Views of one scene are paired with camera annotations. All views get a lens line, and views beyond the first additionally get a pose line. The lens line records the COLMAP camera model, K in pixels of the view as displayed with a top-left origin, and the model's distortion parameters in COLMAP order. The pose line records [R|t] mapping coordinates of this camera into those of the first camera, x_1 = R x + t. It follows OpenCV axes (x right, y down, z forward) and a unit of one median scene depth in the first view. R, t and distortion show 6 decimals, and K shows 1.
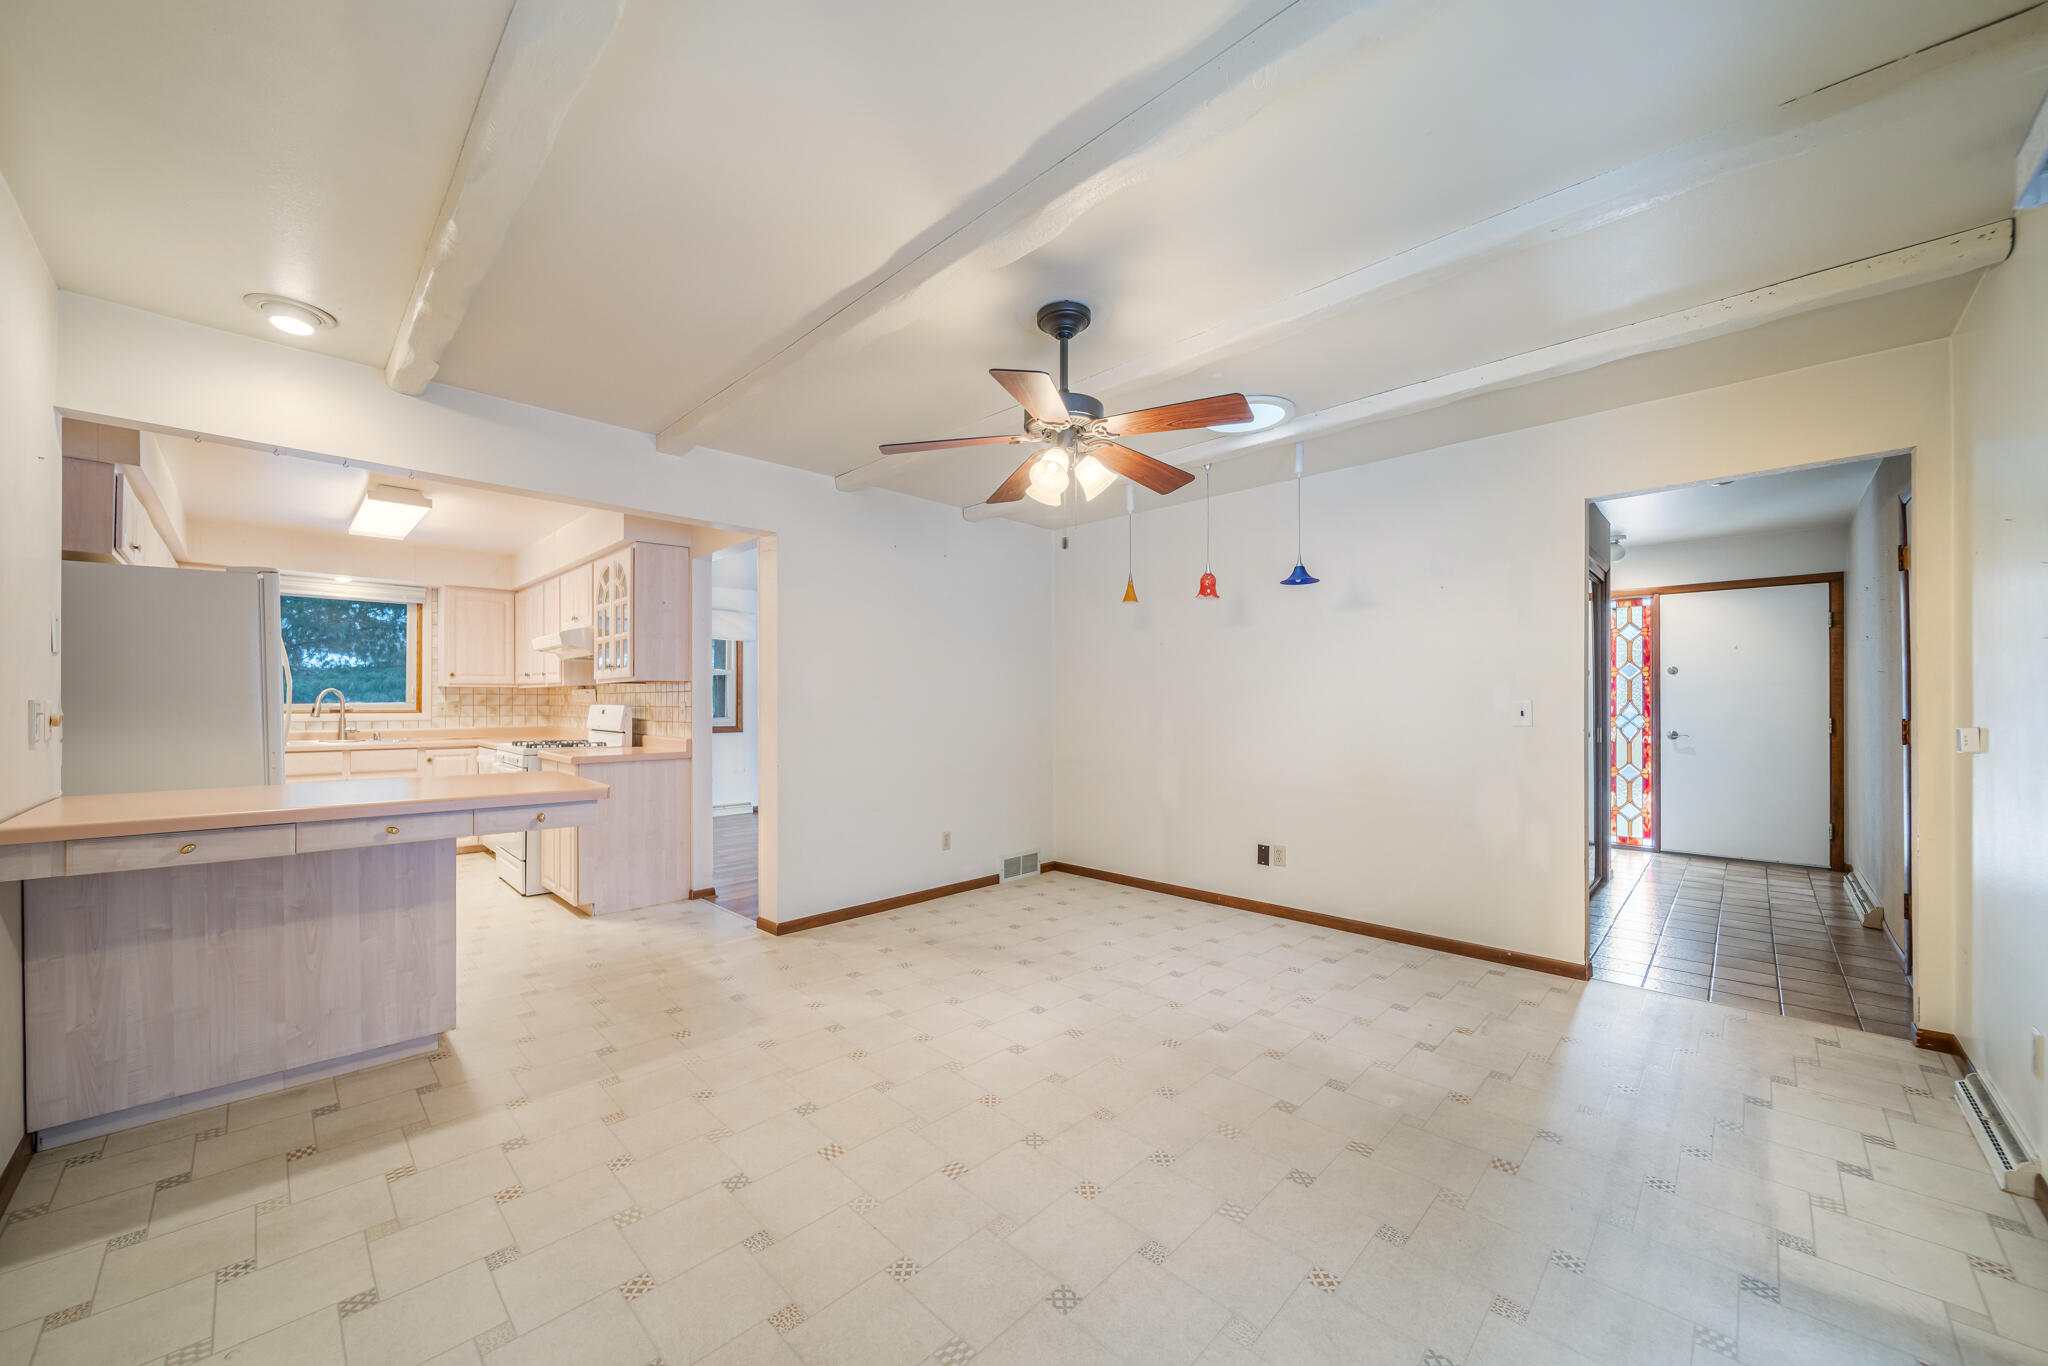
lens RADIAL K [[731.6, 0, 1006.6], [0, 731.6, 686.6], [0, 0, 1]] dist [-0.005761, -0.000209]
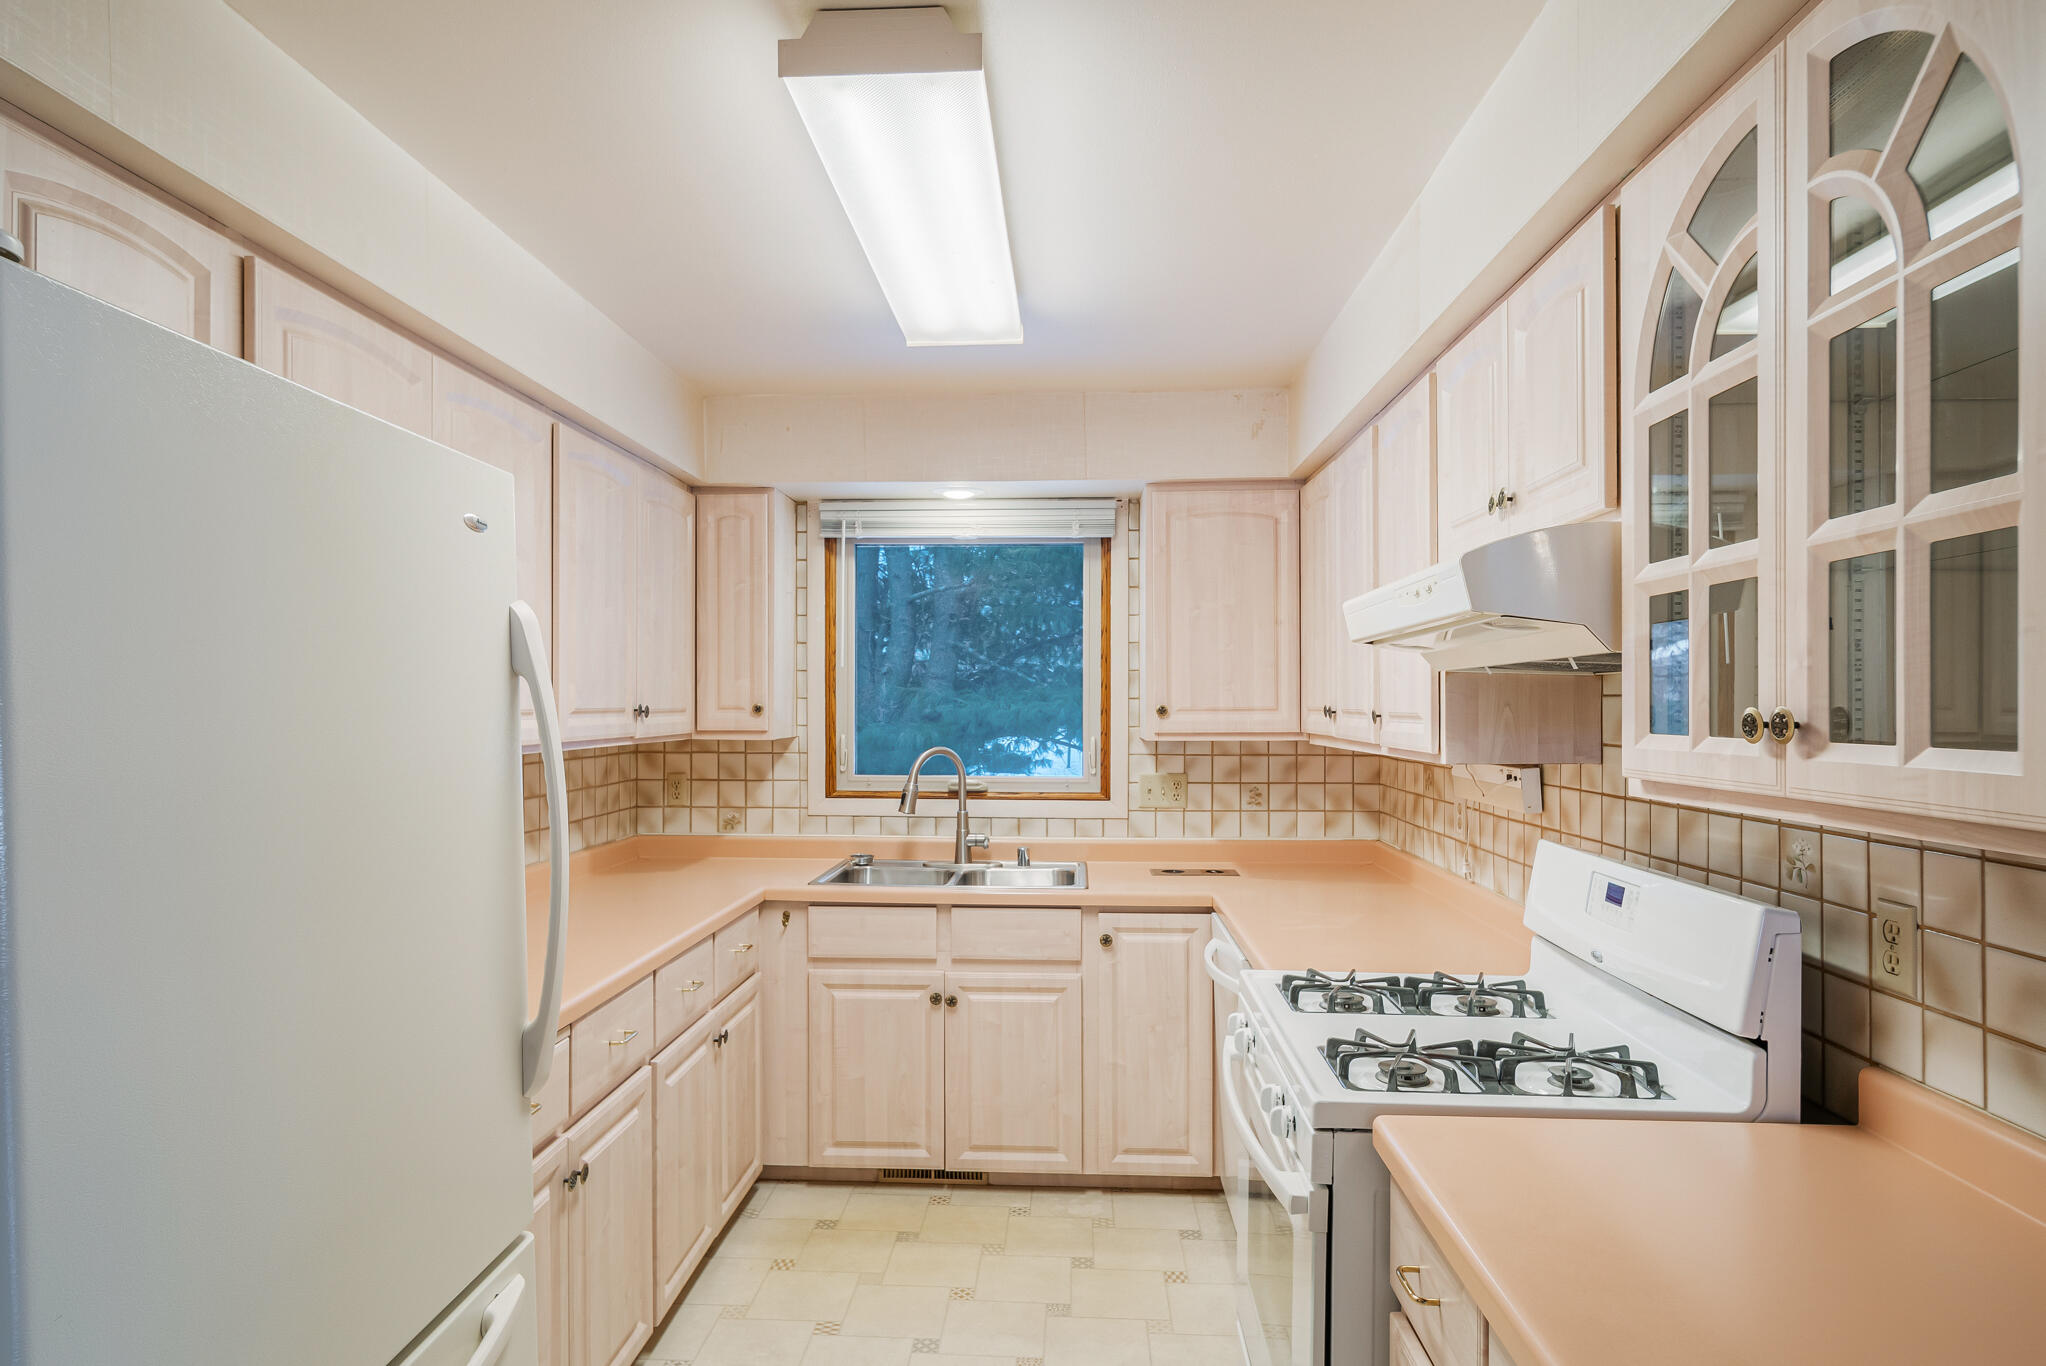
lens RADIAL K [[1185.2, 0, 1024.4], [0, 1185.2, 697.5], [0, 0, 1]] dist [0.000415, 0.000037]
pose [[0.672880, -0.000635, -0.739751, -0.364472], [0.005653, 0.999975, 0.004283, -0.028006], [0.739730, -0.007064, 0.672867, 0.554237]]
